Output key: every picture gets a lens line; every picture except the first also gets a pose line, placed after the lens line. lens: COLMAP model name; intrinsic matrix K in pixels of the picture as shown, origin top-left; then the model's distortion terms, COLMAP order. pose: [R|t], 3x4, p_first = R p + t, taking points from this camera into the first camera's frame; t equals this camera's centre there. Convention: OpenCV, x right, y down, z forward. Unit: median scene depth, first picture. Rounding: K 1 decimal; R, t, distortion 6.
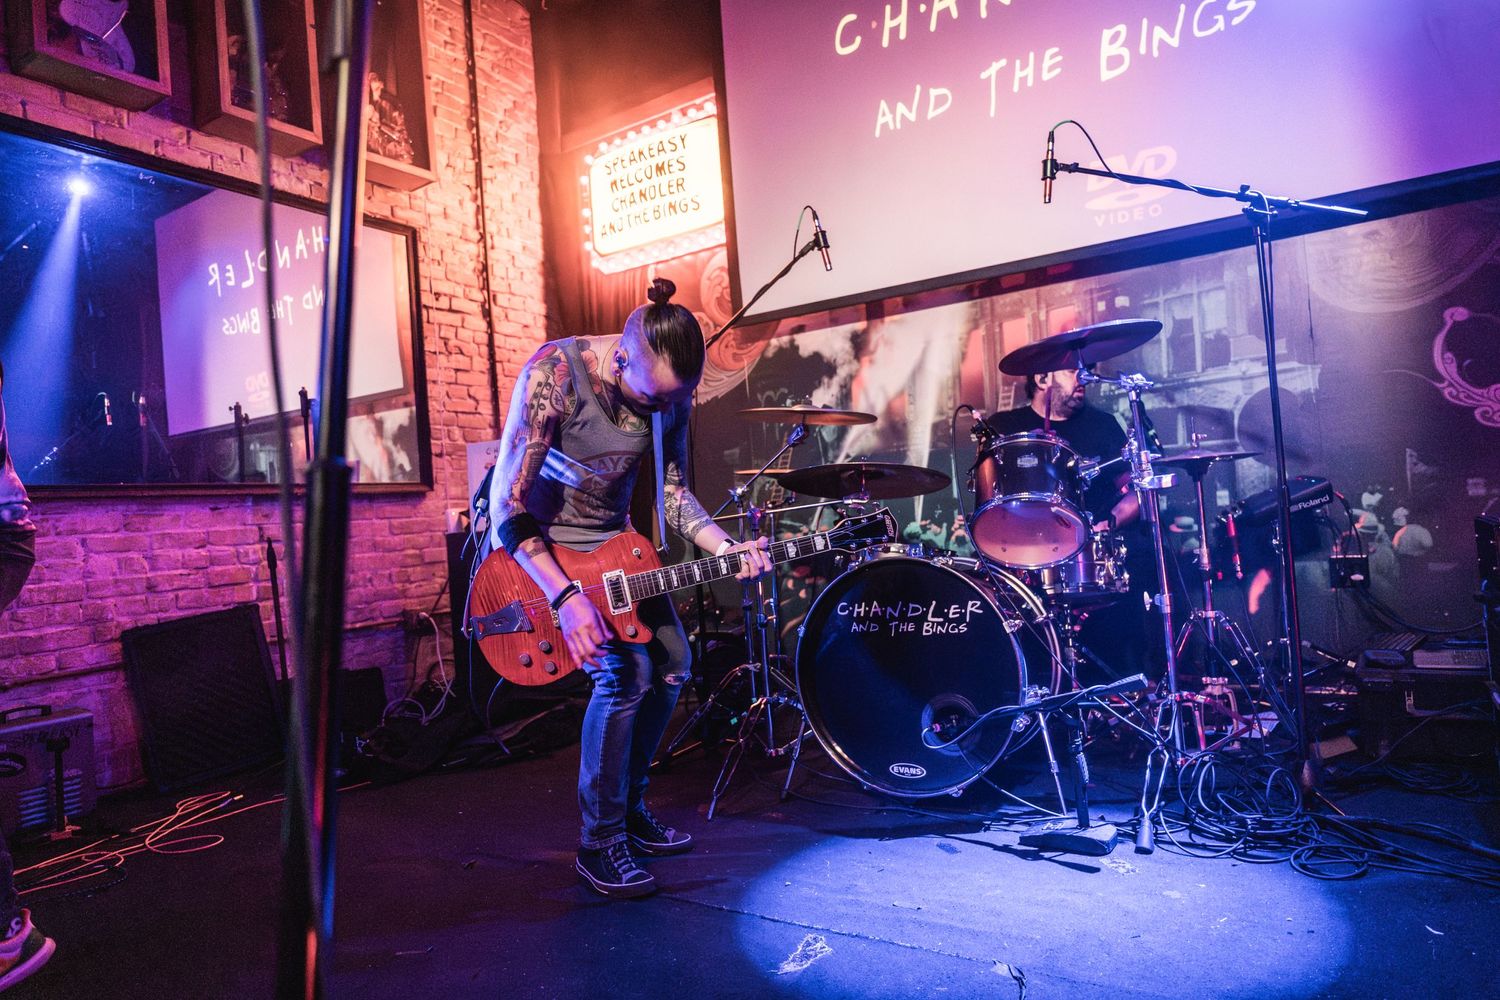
lens RADIAL K [[900.5, 0, 745.8], [0, 900.5, 506.3], [0, 0, 1]] dist [0.002204, -0.001386]
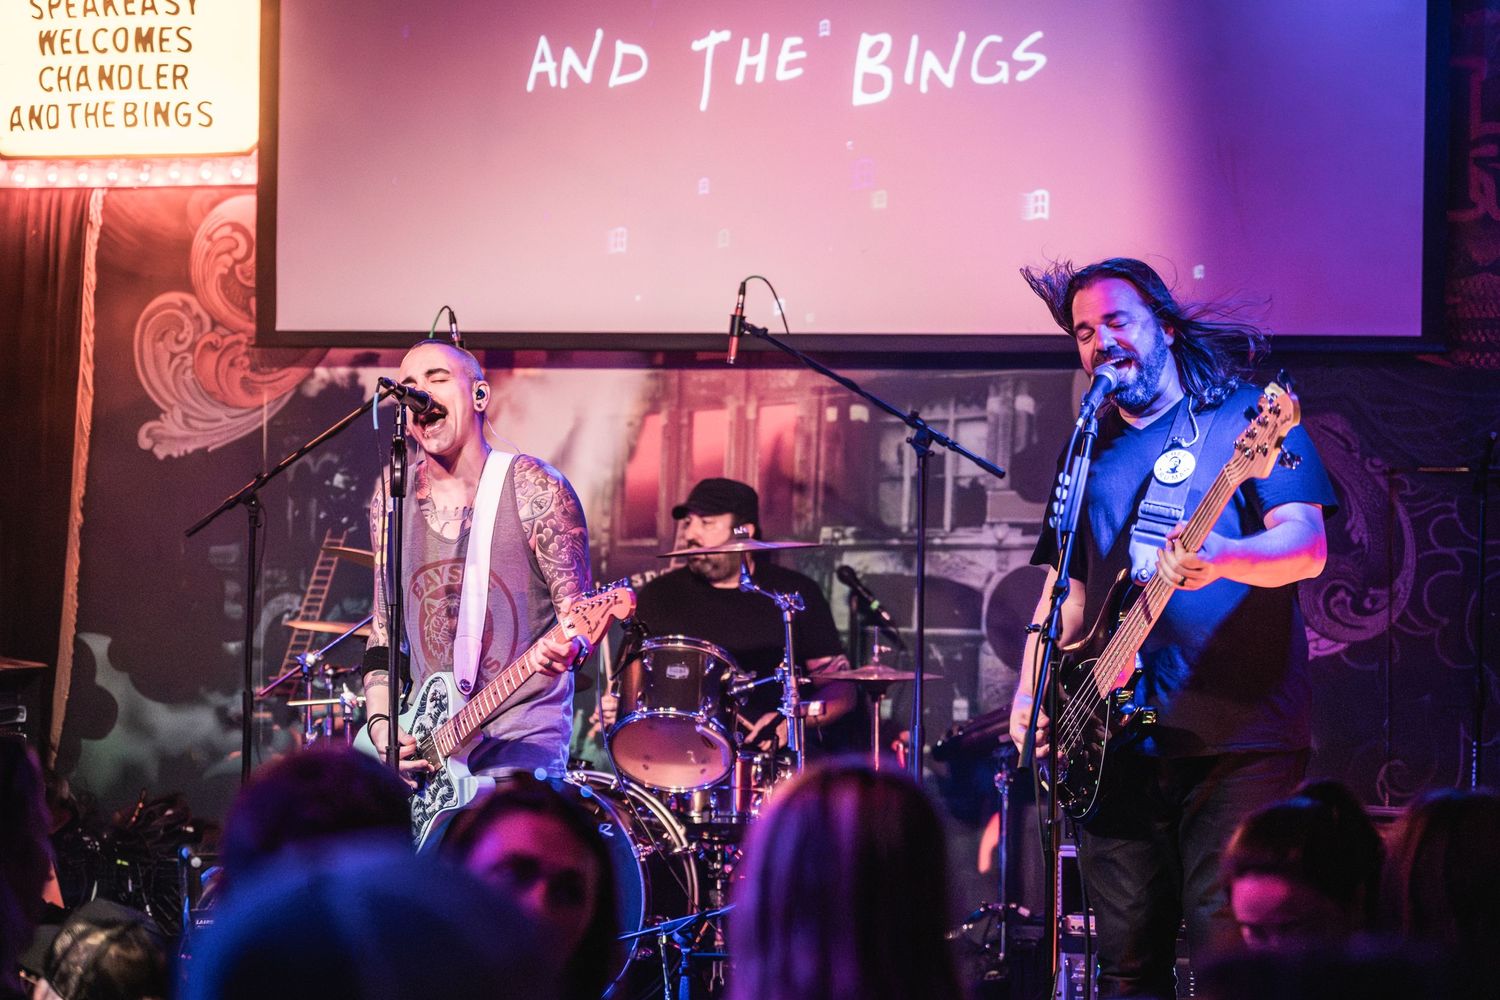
lens RADIAL K [[3887.5, 0, 750.0], [0, 3887.5, 500.0], [0, 0, 1]] dist [-0.008516, -0.607975]
pose [[0.962620, 0.084782, 0.257246, -0.385976], [-0.086905, 0.996212, -0.003125, -0.132276], [-0.256537, -0.019348, 0.966341, -1.695397]]
